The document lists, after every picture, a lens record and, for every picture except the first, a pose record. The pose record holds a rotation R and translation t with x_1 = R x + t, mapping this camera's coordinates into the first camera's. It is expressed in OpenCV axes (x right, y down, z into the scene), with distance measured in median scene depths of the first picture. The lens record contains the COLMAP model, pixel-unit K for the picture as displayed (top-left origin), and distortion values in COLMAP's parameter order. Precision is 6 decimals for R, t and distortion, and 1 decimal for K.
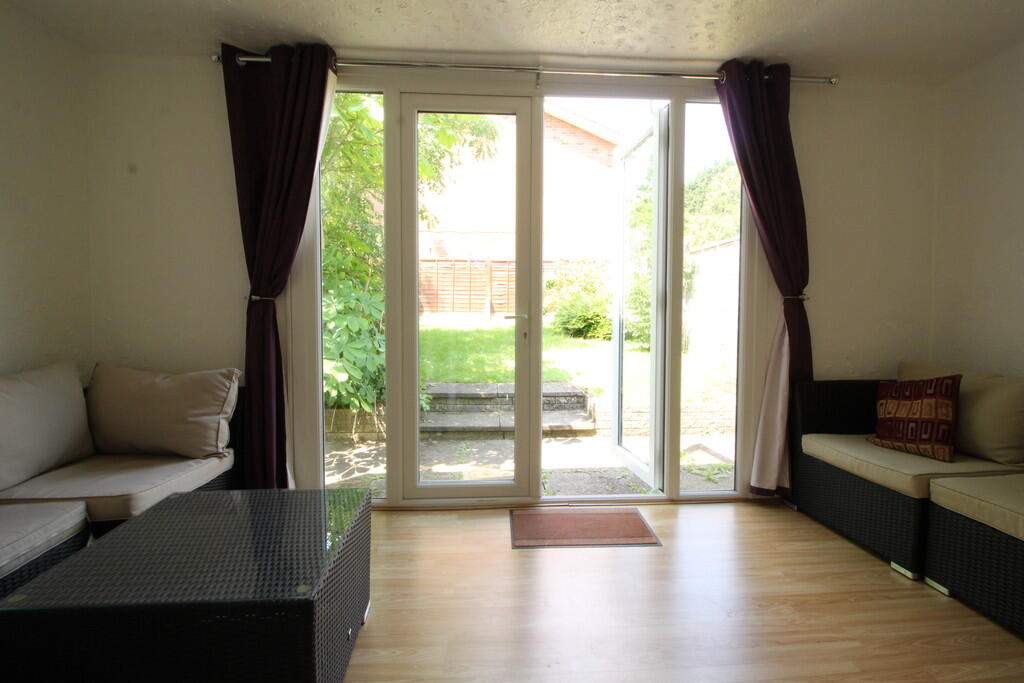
lens RADIAL K [[475.5, 0, 511.9], [0, 475.5, 339.2], [0, 0, 1]] dist [-0.011697, -0.002352]
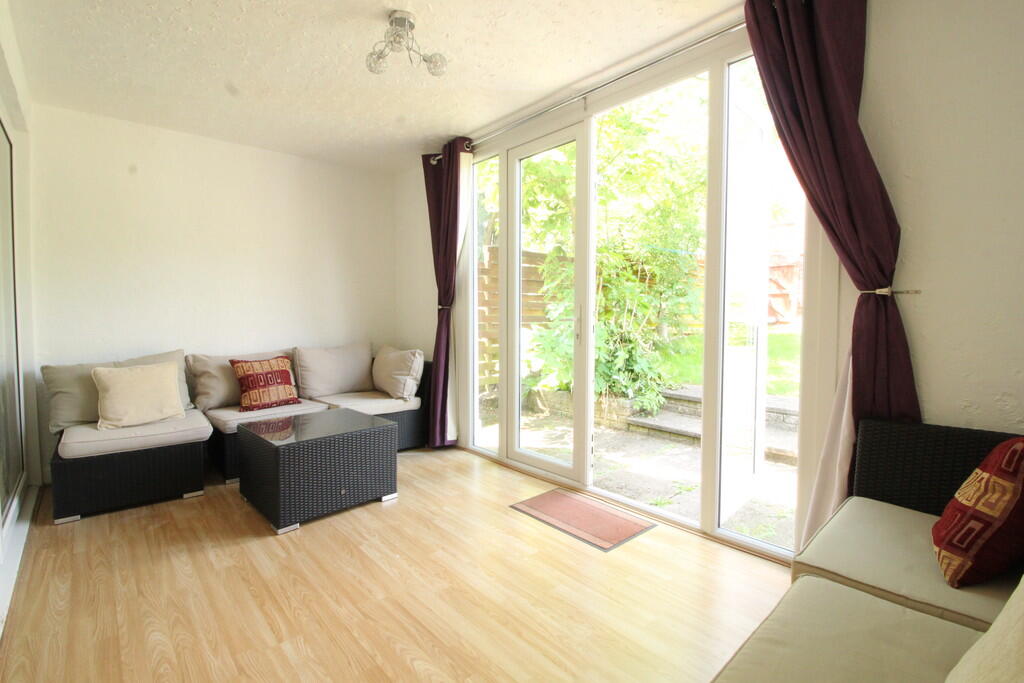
lens RADIAL K [[475.5, 0, 520.5], [0, 475.5, 337.2], [0, 0, 1]] dist [-0.011697, -0.002352]
pose [[0.625397, 0.034260, -0.779554, 0.843657], [-0.036844, 0.999218, 0.014355, -0.017862], [0.779437, 0.019744, 0.626170, 0.205656]]
